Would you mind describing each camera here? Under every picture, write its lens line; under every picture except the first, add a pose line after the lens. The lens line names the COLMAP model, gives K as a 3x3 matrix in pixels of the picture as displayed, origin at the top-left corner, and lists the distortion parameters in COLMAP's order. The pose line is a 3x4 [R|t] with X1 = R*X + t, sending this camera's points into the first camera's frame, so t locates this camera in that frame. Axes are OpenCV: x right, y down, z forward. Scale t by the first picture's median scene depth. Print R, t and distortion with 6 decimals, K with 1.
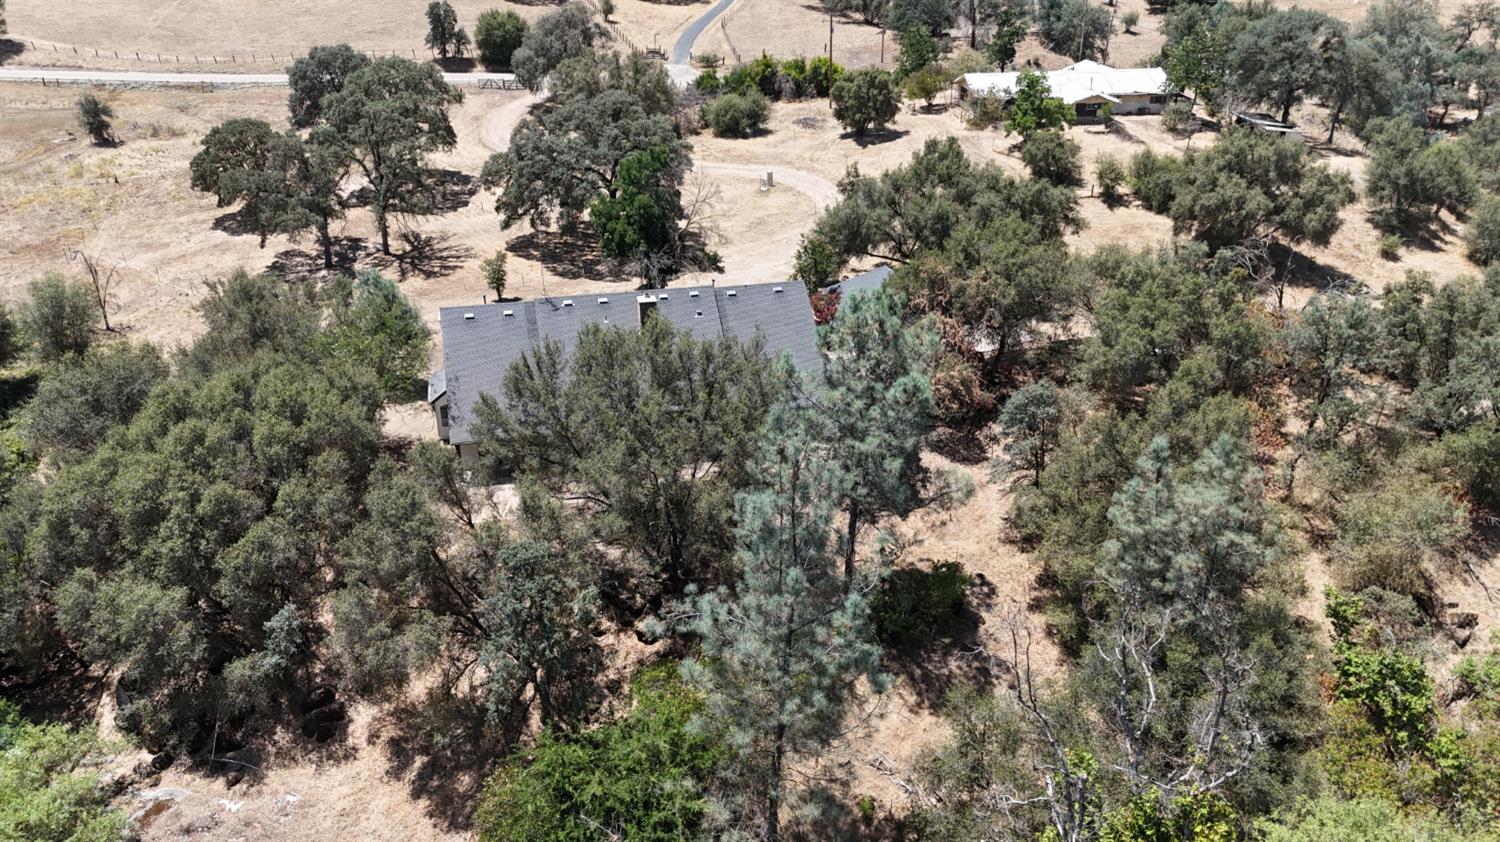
lens RADIAL K [[1108.6, 0, 699.4], [0, 1108.6, 427.1], [0, 0, 1]] dist [0.070758, -0.067215]
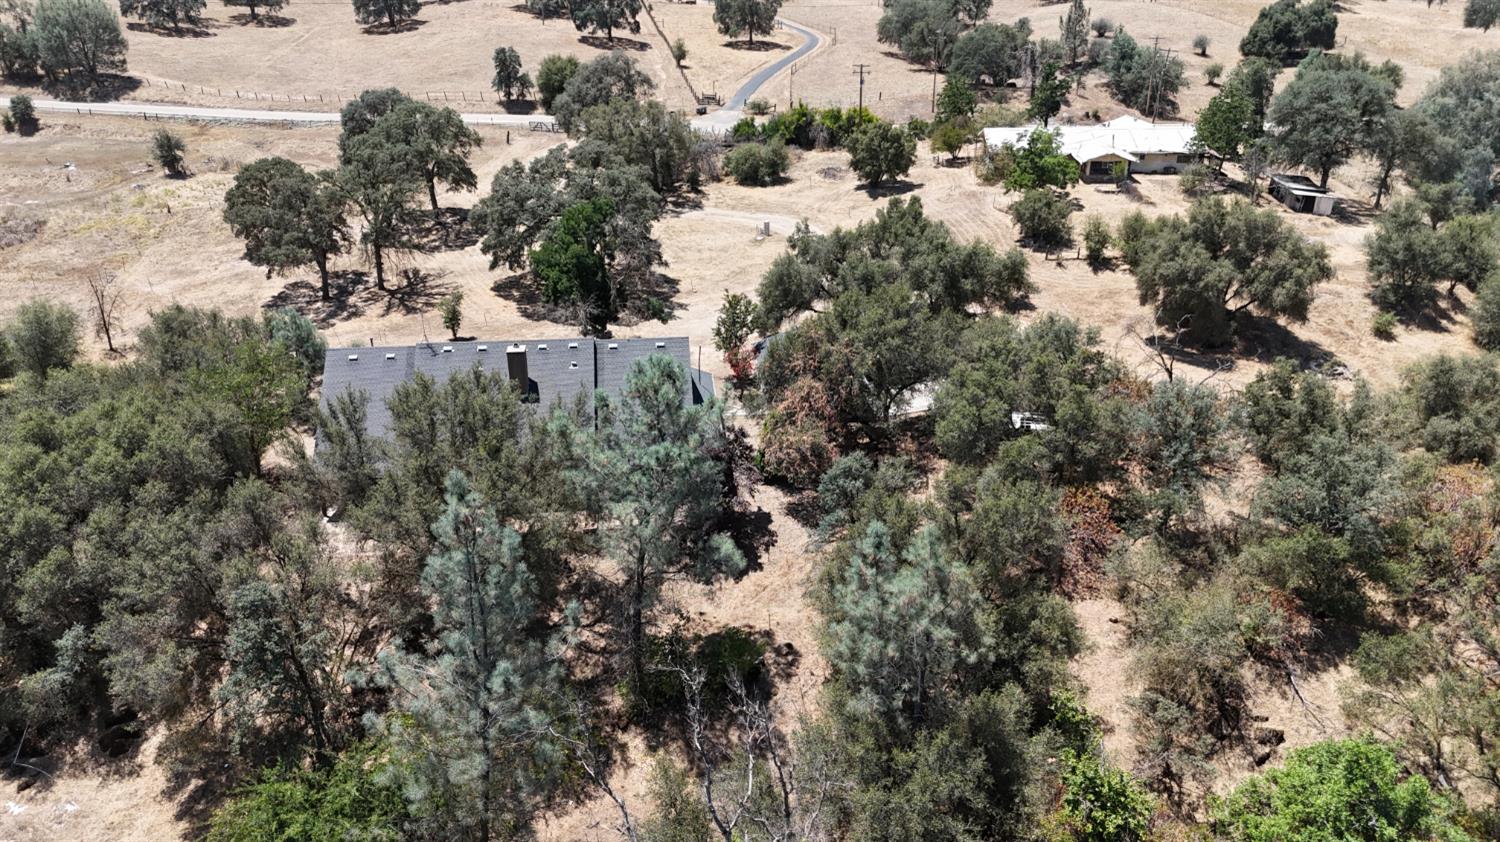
lens RADIAL K [[1108.6, 0, 745.1], [0, 1108.6, 422.5], [0, 0, 1]] dist [0.070758, -0.067215]
pose [[0.990034, 0.054598, -0.129814, 0.196285], [-0.058323, 0.997983, -0.025068, -0.022344], [0.128184, 0.032389, 0.991221, 0.004666]]
